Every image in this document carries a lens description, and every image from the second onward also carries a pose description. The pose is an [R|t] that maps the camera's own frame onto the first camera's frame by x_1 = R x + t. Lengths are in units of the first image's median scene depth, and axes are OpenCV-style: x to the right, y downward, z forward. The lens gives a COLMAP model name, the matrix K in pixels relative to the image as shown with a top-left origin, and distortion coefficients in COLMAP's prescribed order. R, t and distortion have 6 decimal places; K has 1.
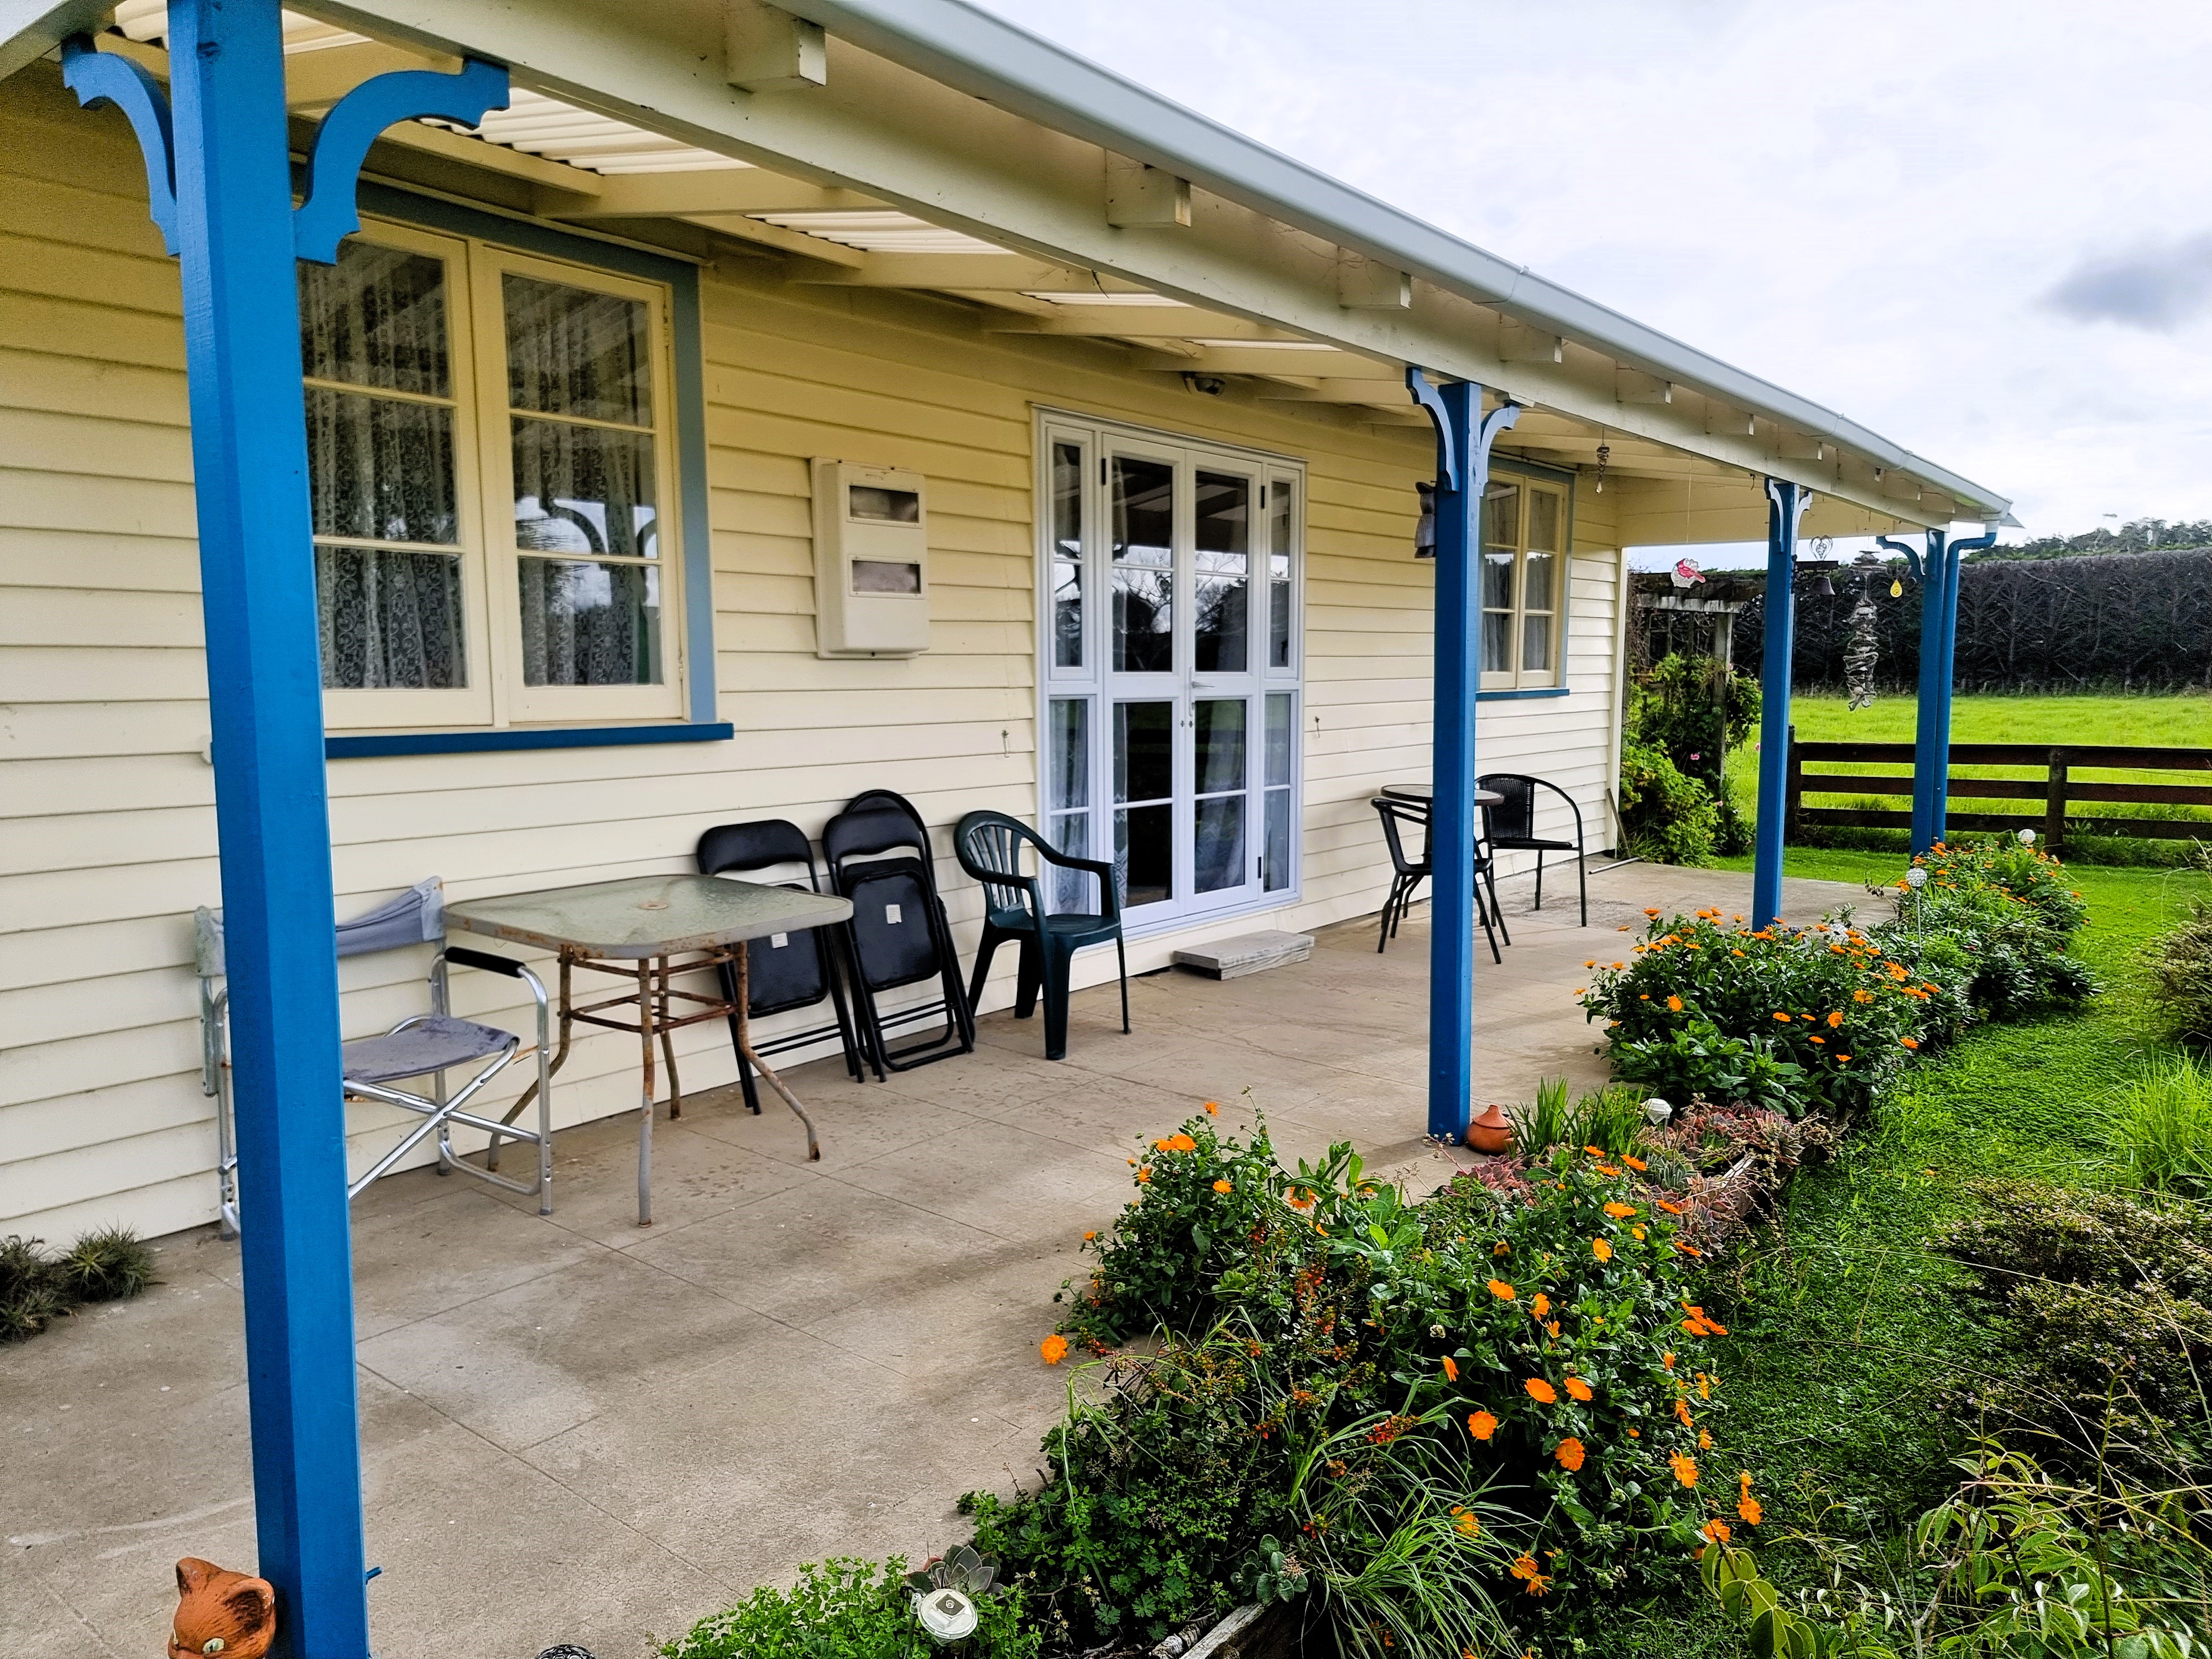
lens RADIAL K [[1519.2, 0, 1124.8], [0, 1519.2, 831.7], [0, 0, 1]] dist [0.072152, -0.066922]
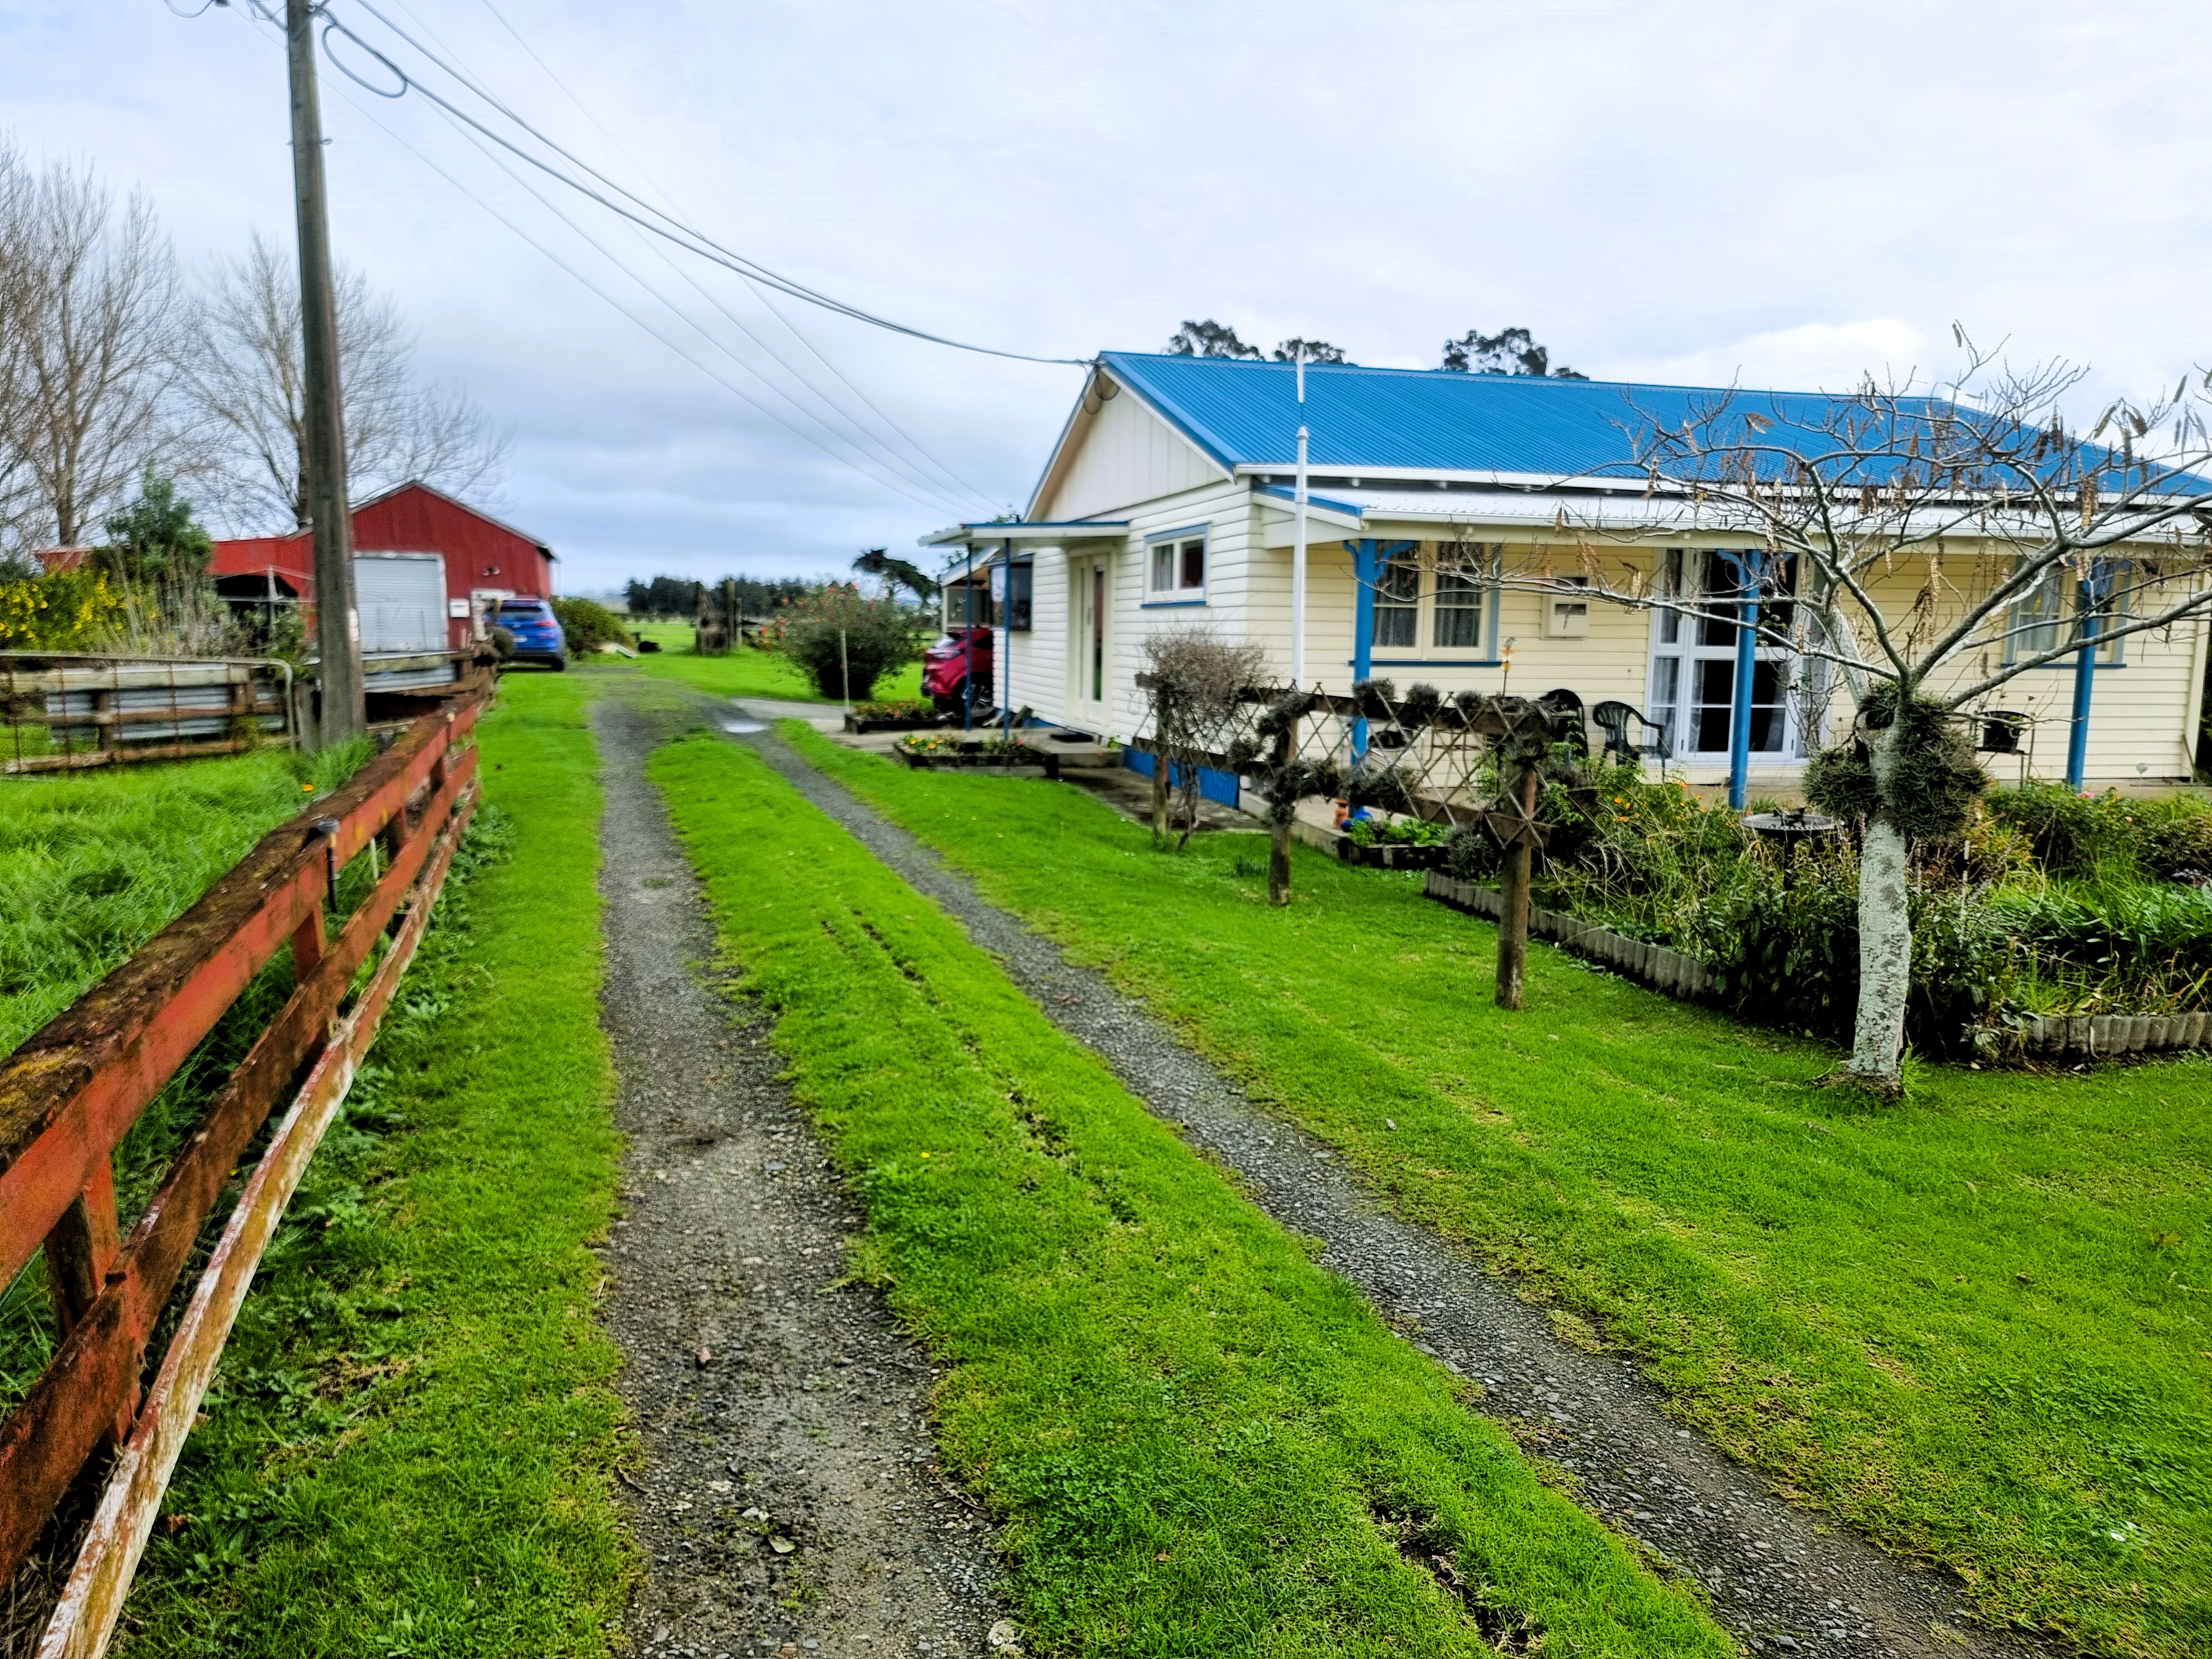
lens RADIAL K [[1541.0, 0, 1107.5], [0, 1541.0, 798.8], [0, 0, 1]] dist [0.063395, 0.000143]
pose [[0.792326, 0.092967, -0.602973, 0.822535], [-0.086845, 0.995444, 0.039361, 0.120249], [0.603885, 0.021178, 0.796790, -1.550099]]
